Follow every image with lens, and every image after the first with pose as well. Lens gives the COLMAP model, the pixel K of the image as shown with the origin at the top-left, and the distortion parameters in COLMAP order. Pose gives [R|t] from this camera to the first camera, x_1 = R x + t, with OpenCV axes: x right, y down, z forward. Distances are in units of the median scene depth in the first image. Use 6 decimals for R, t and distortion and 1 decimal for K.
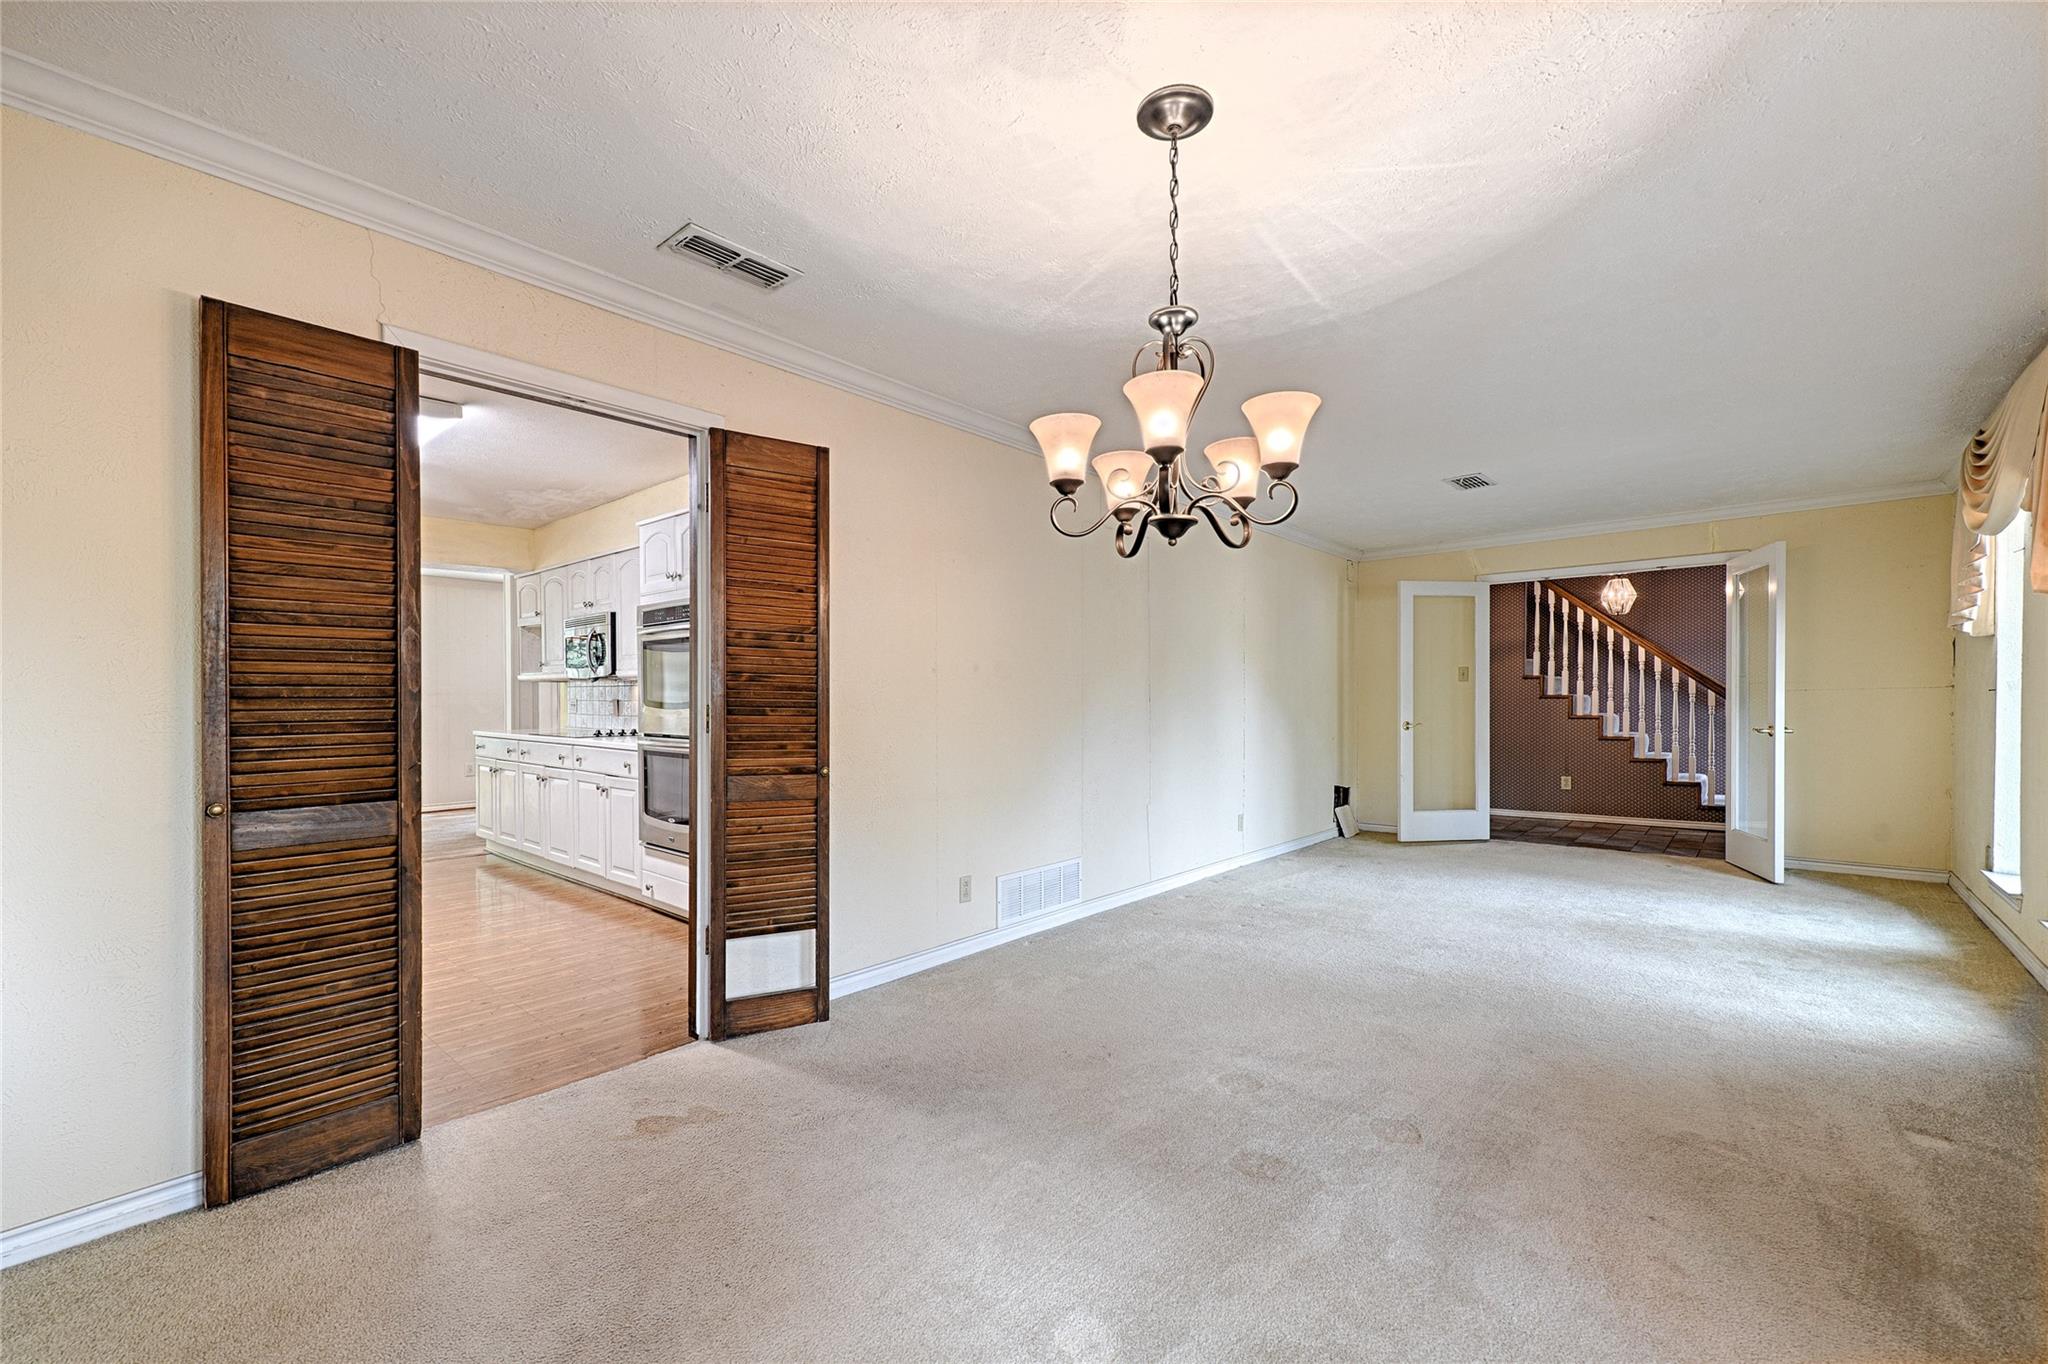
lens RADIAL K [[847.5, 0, 1030.0], [0, 847.5, 706.0], [0, 0, 1]] dist [0.001360, 0.000030]
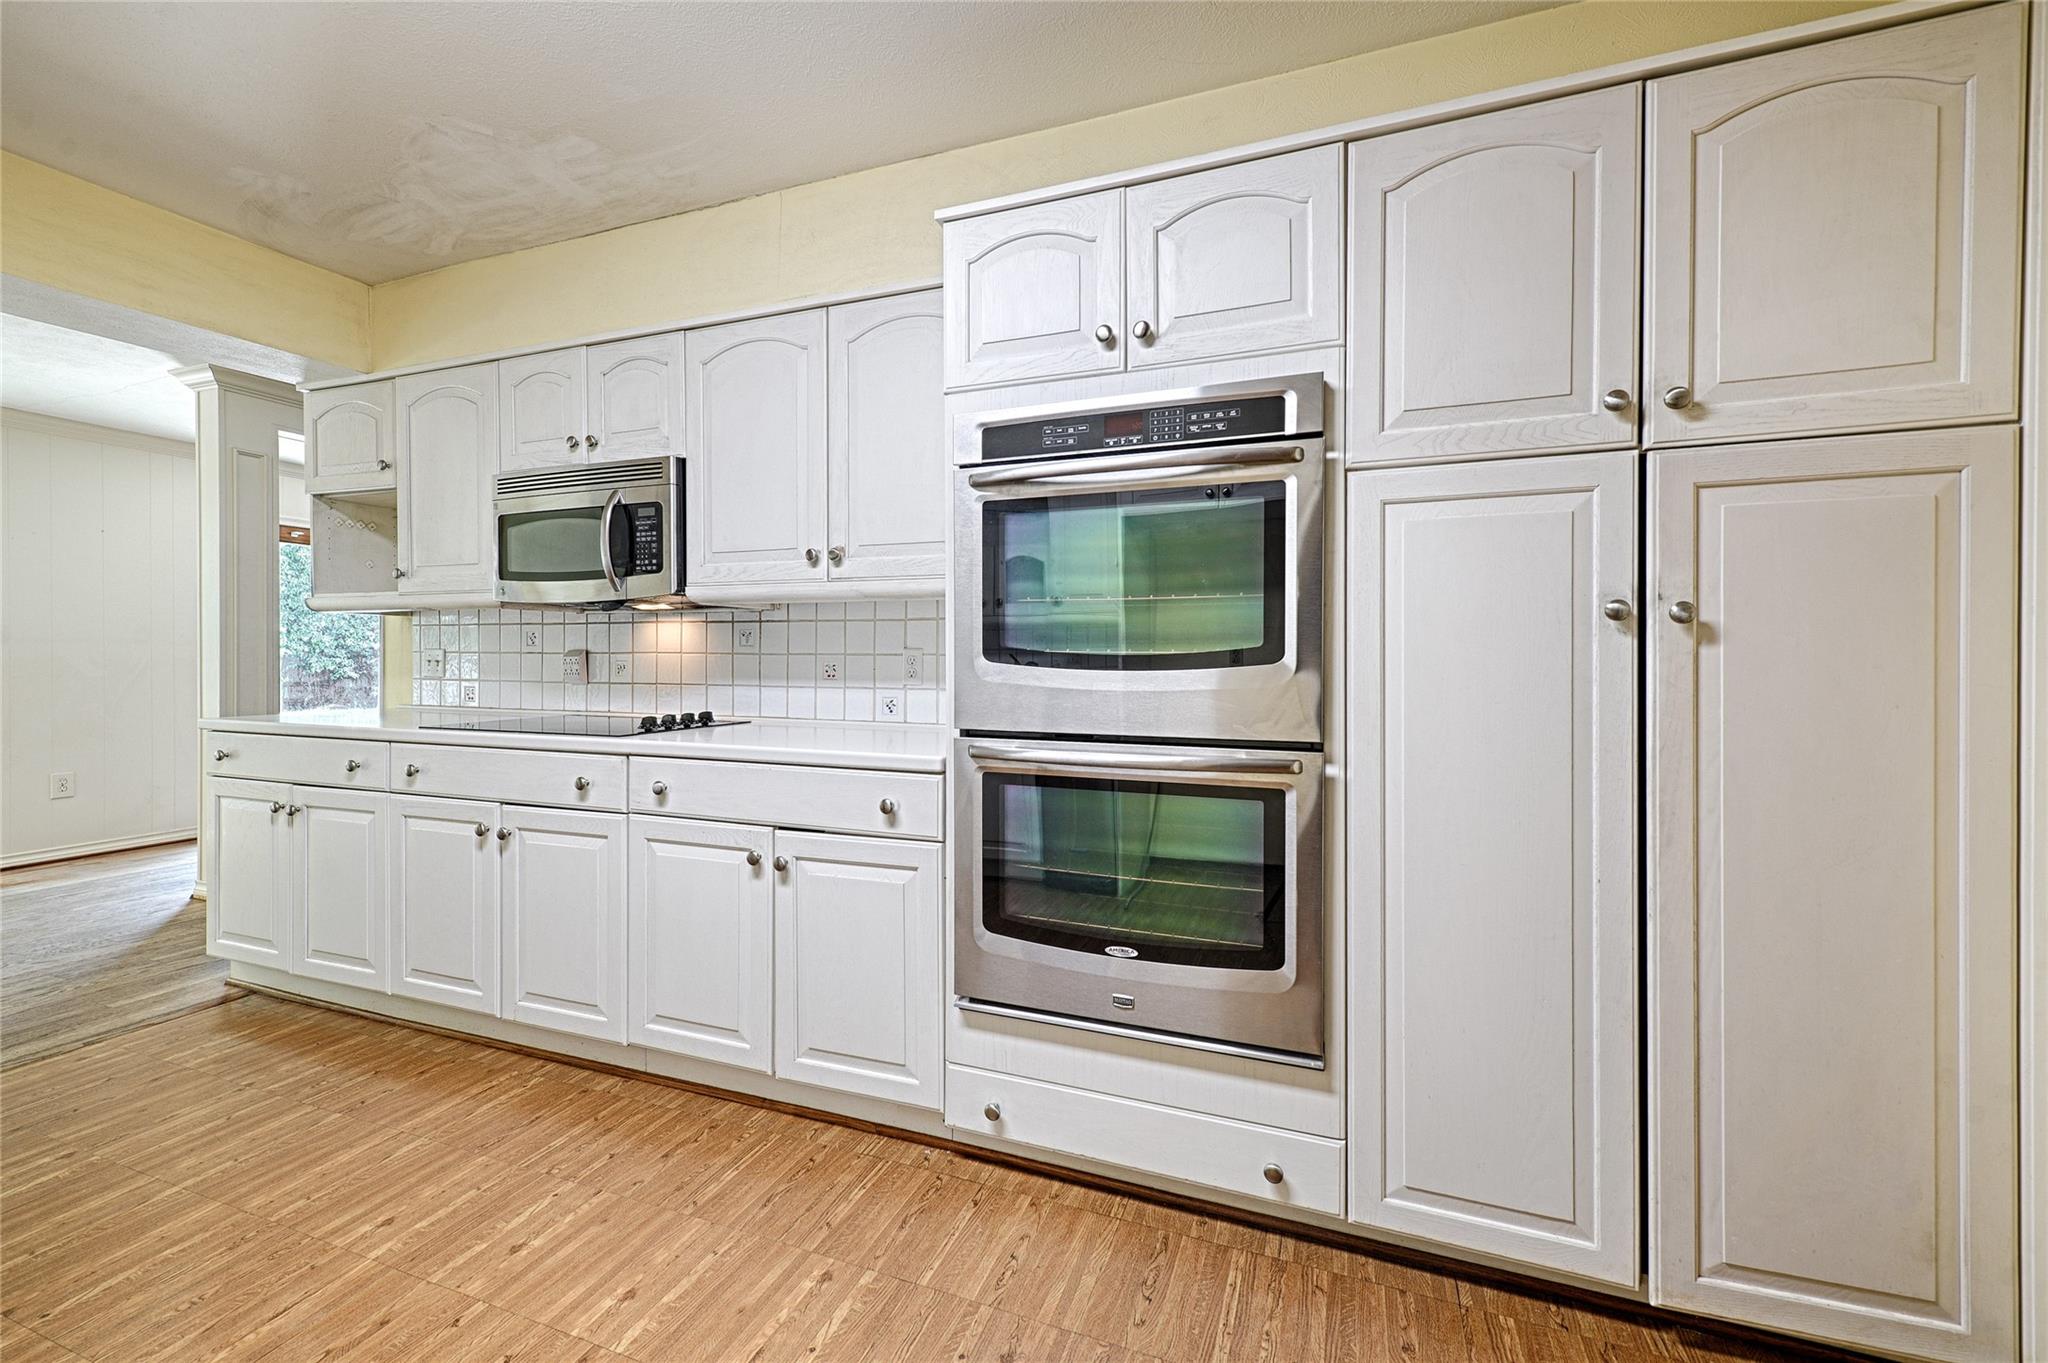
lens RADIAL K [[837.3, 0, 1025.3], [0, 837.3, 663.0], [0, 0, 1]] dist [0.011985, -0.000235]
pose [[0.939692, -0.001982, 0.342015, -0.471338], [0.001784, 0.999998, 0.000895, 0.000060], [-0.342016, -0.000231, 0.939694, 0.510464]]
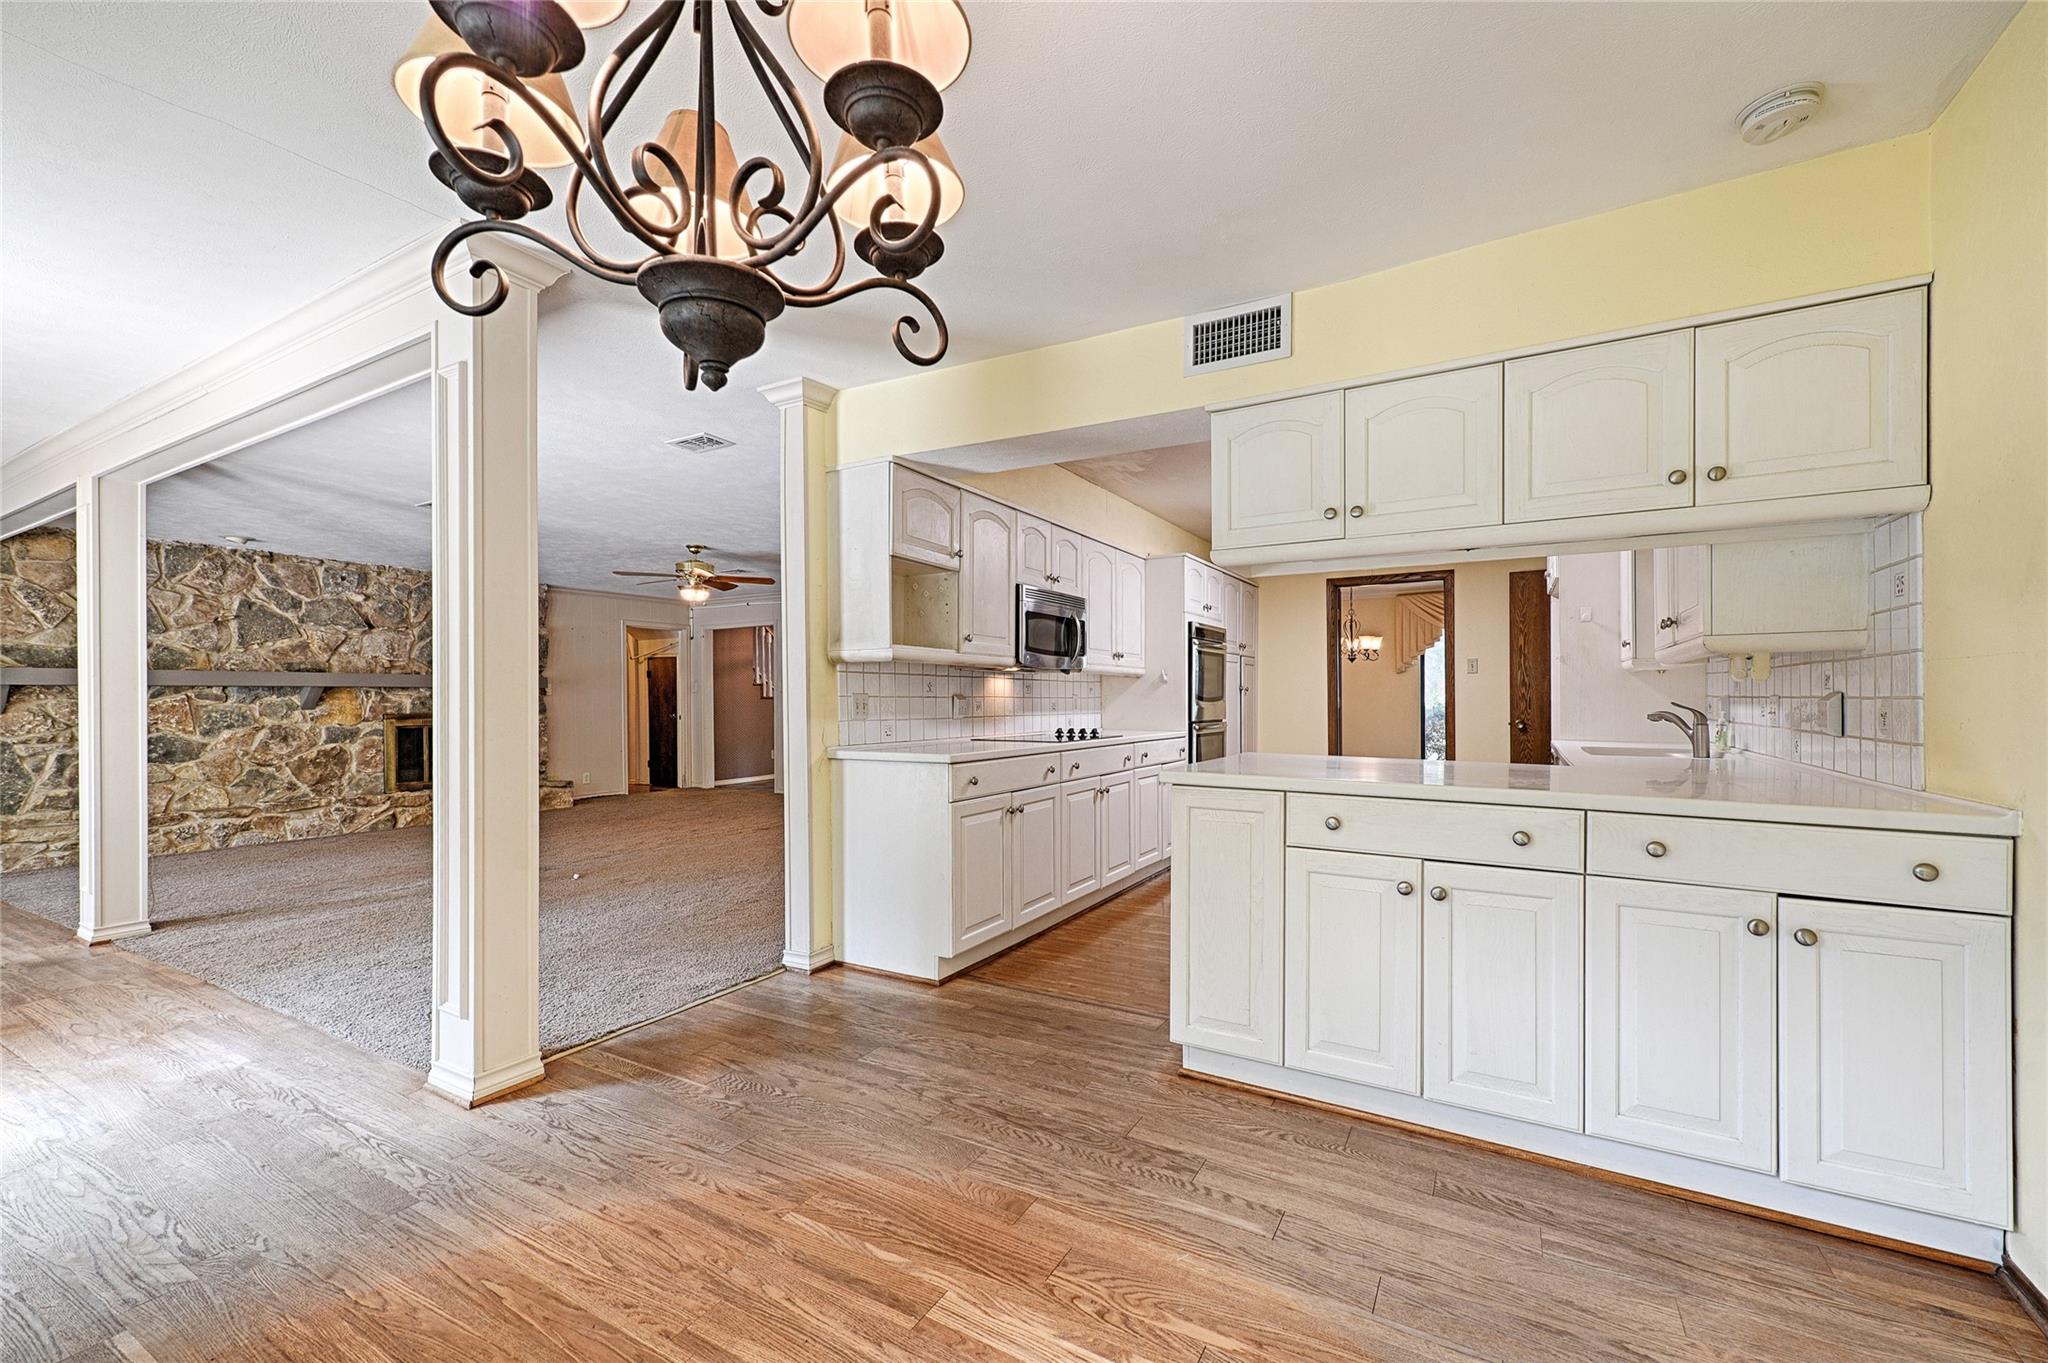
lens RADIAL K [[832.4, 0, 1024.9], [0, 832.4, 688.4], [0, 0, 1]] dist [0.001814, -0.000118]
pose [[-0.188354, 0.008732, 0.982062, -1.369577], [0.003095, 0.999961, -0.008297, -0.008068], [-0.982096, 0.001477, -0.188374, 1.238912]]
